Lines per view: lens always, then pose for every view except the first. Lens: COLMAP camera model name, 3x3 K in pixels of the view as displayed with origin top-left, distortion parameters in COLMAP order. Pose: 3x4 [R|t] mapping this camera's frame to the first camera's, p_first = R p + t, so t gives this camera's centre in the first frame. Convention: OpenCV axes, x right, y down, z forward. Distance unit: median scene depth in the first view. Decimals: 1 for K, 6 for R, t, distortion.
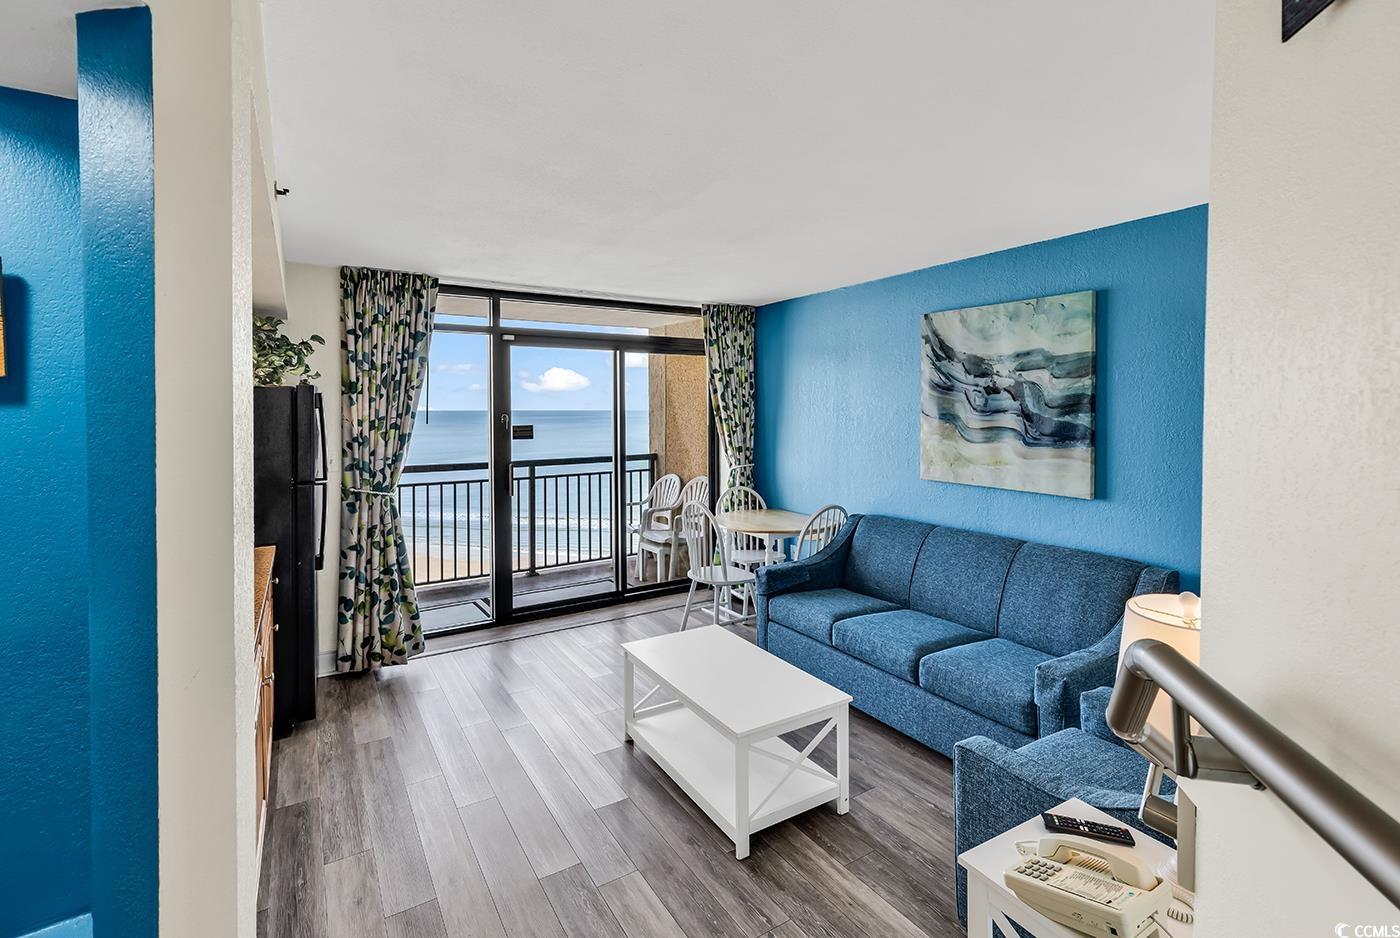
lens RADIAL K [[614.1, 0, 692.1], [0, 614.1, 413.8], [0, 0, 1]] dist [0.013133, -0.000186]
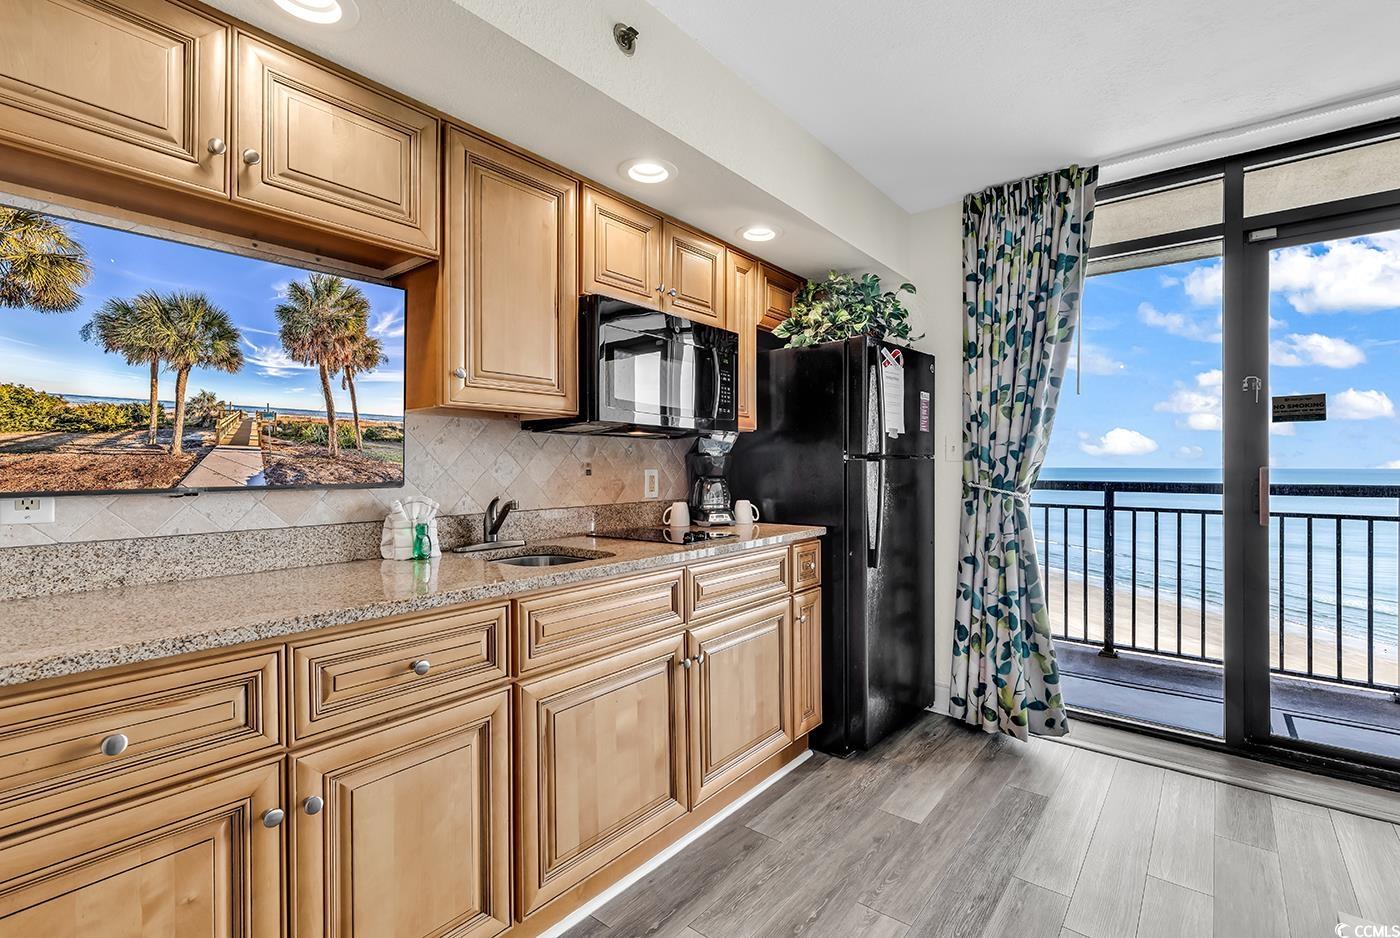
lens RADIAL K [[638.5, 0, 703.0], [0, 638.5, 462.8], [0, 0, 1]] dist [0.004633, -0.000039]
pose [[0.359135, 0.002313, -0.933283, 0.066117], [-0.002601, 0.999996, 0.001477, 0.095340], [0.933282, 0.001897, 0.359140, 0.403299]]
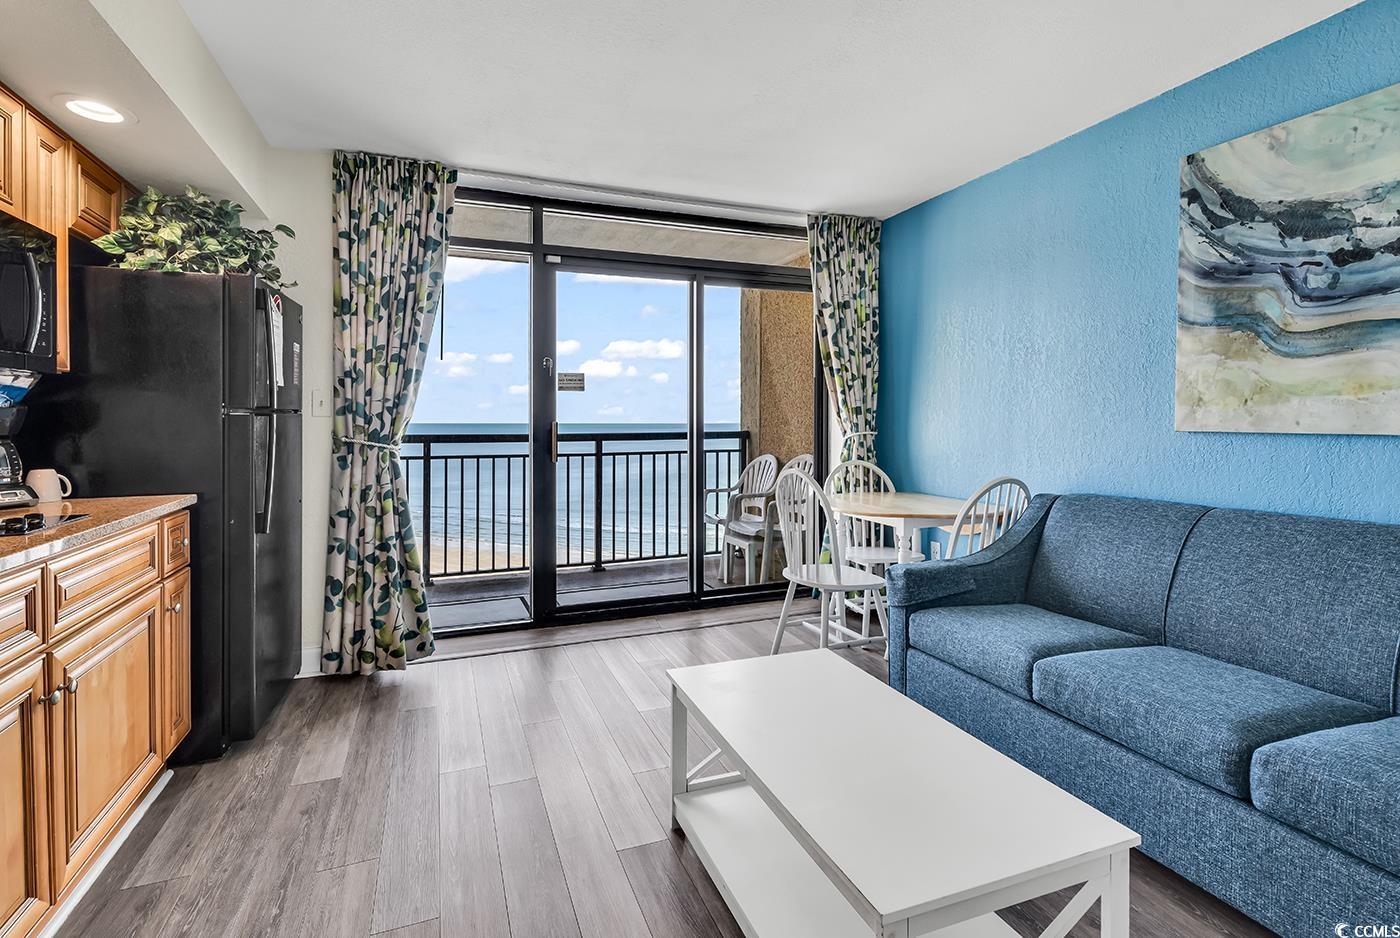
lens RADIAL K [[631.8, 0, 681.6], [0, 631.8, 422.9], [0, 0, 1]] dist [0.012178, 0.000021]
pose [[0.983927, 0.007944, -0.178395, 0.006807], [-0.007369, 0.999965, 0.003883, 0.095637], [0.178420, -0.002506, 0.983951, 0.290395]]
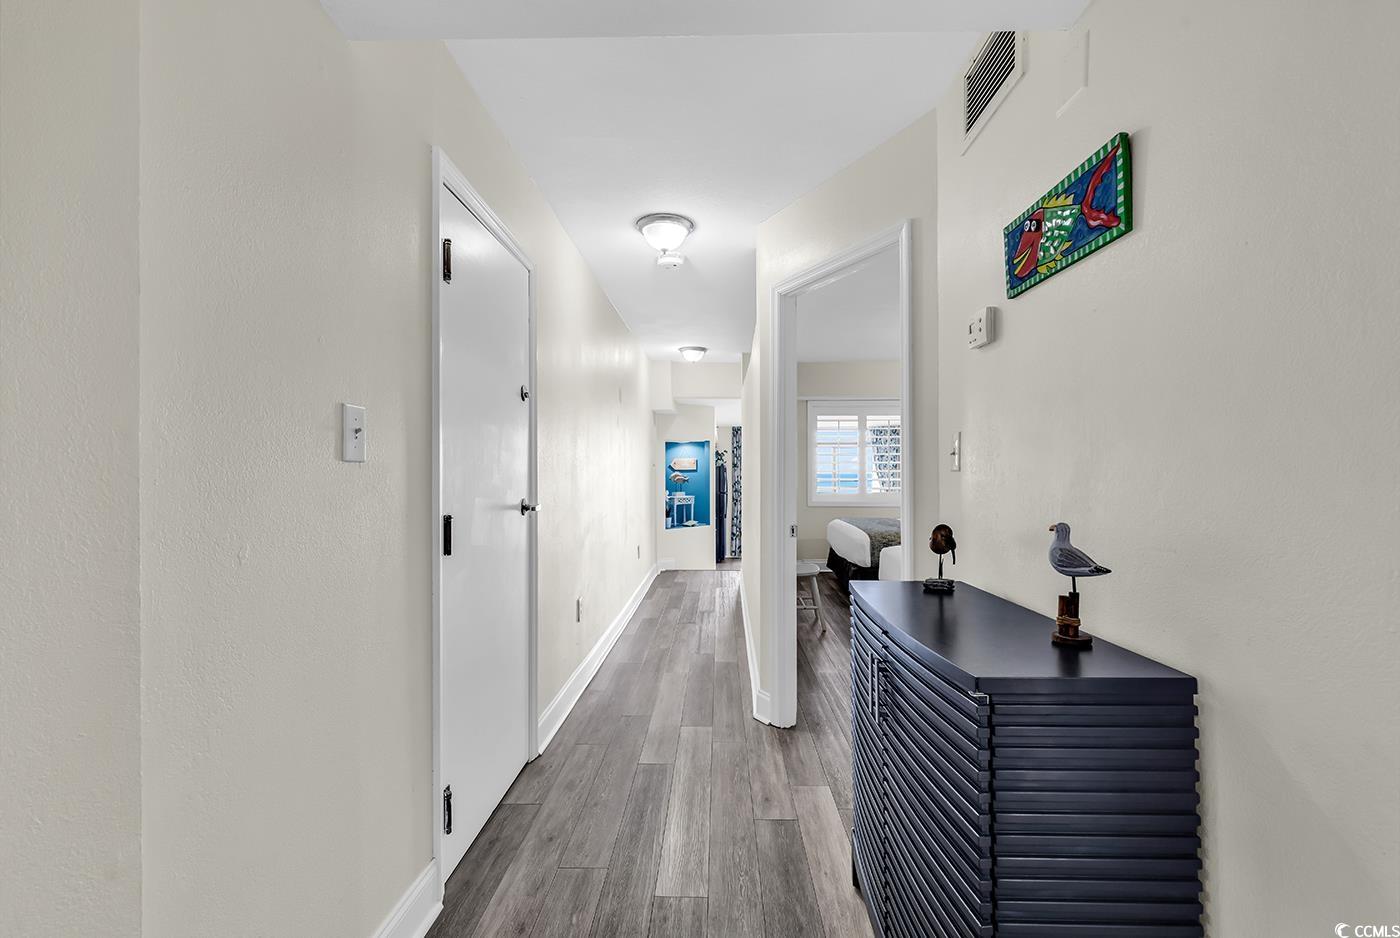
lens RADIAL K [[638.5, 0, 703.0], [0, 638.5, 462.8], [0, 0, 1]] dist [0.004633, -0.000039]
pose [[0.818166, -0.010954, -0.574877, 1.158528], [-0.001909, 0.999761, -0.021766, 0.014009], [0.574978, 0.018906, 0.817950, -1.714874]]
